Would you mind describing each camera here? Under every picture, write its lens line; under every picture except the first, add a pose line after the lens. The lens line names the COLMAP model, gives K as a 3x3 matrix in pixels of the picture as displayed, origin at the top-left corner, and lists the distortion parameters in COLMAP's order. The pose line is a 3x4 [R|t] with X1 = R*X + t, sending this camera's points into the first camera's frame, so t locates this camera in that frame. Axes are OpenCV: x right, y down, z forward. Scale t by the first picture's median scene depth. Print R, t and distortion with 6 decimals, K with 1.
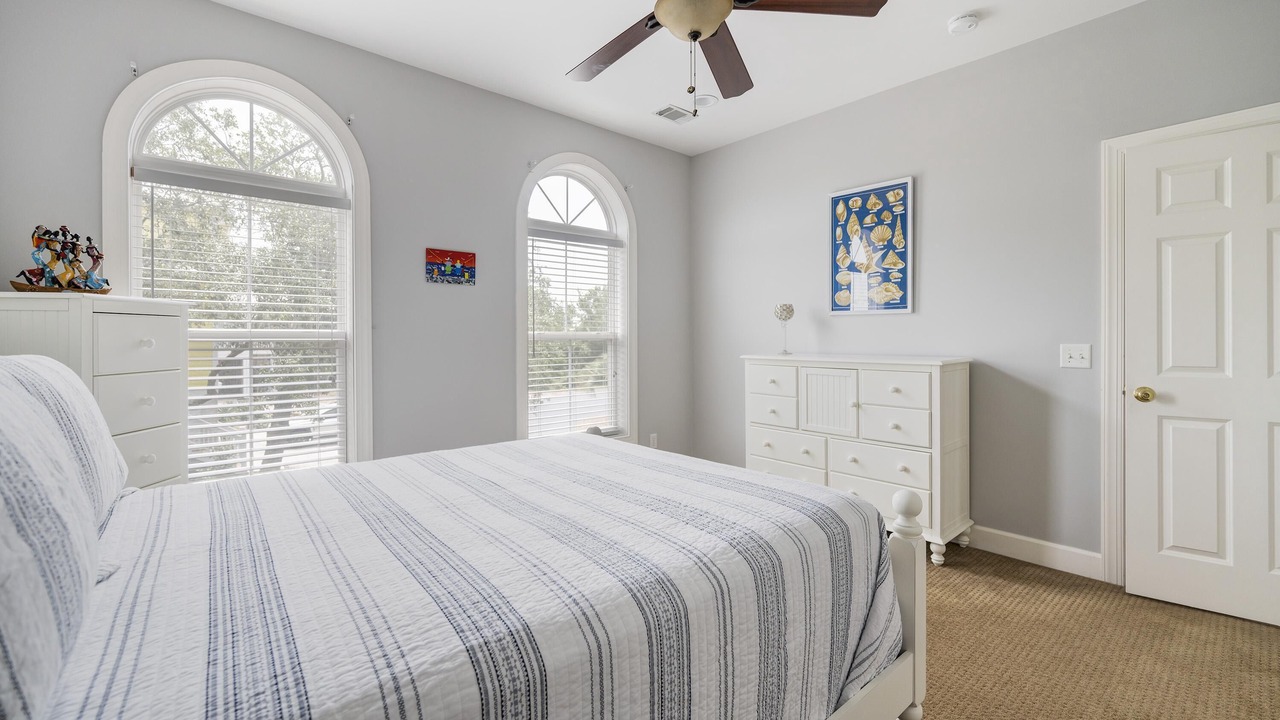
lens RADIAL K [[514.3, 0, 645.5], [0, 514.3, 336.5], [0, 0, 1]] dist [-0.001019, -0.000133]
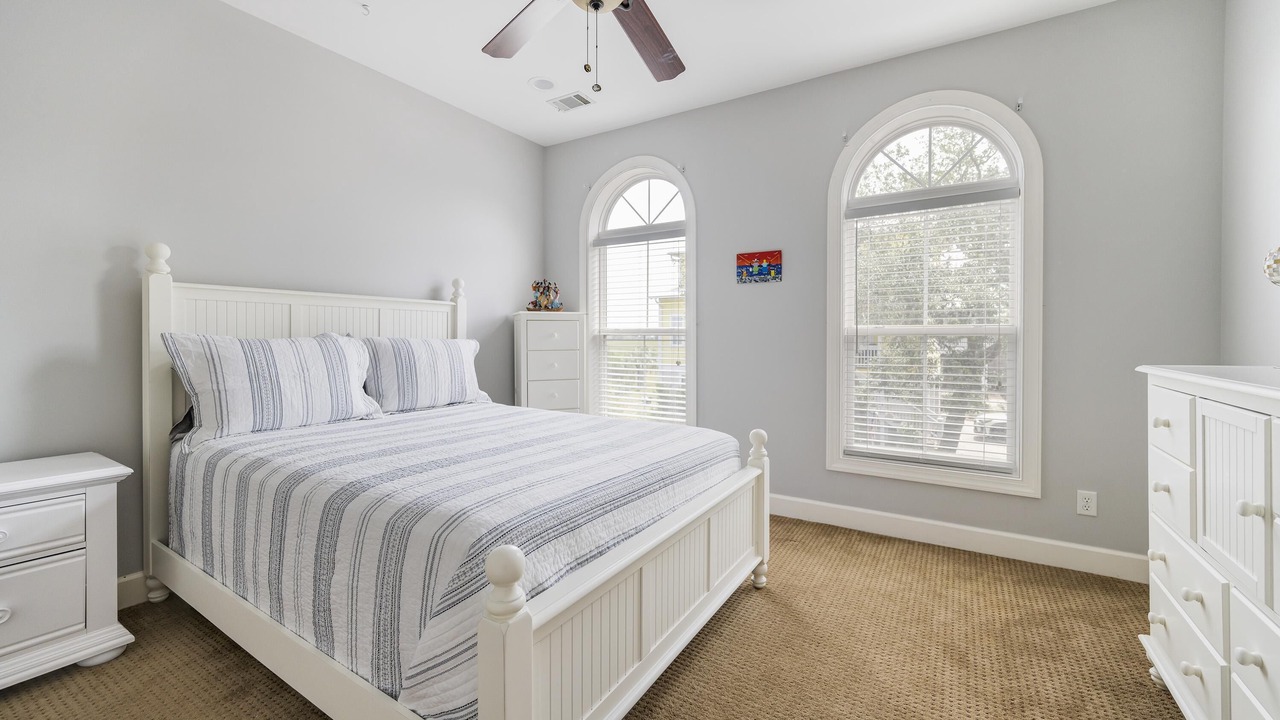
lens RADIAL K [[498.8, 0, 644.1], [0, 498.8, 323.5], [0, 0, 1]] dist [-0.001357, -0.000091]
pose [[0.342123, -0.021243, -0.939415, 0.531595], [0.004347, 0.999770, -0.021025, 0.004084], [0.939645, 0.003109, 0.342136, 0.424548]]
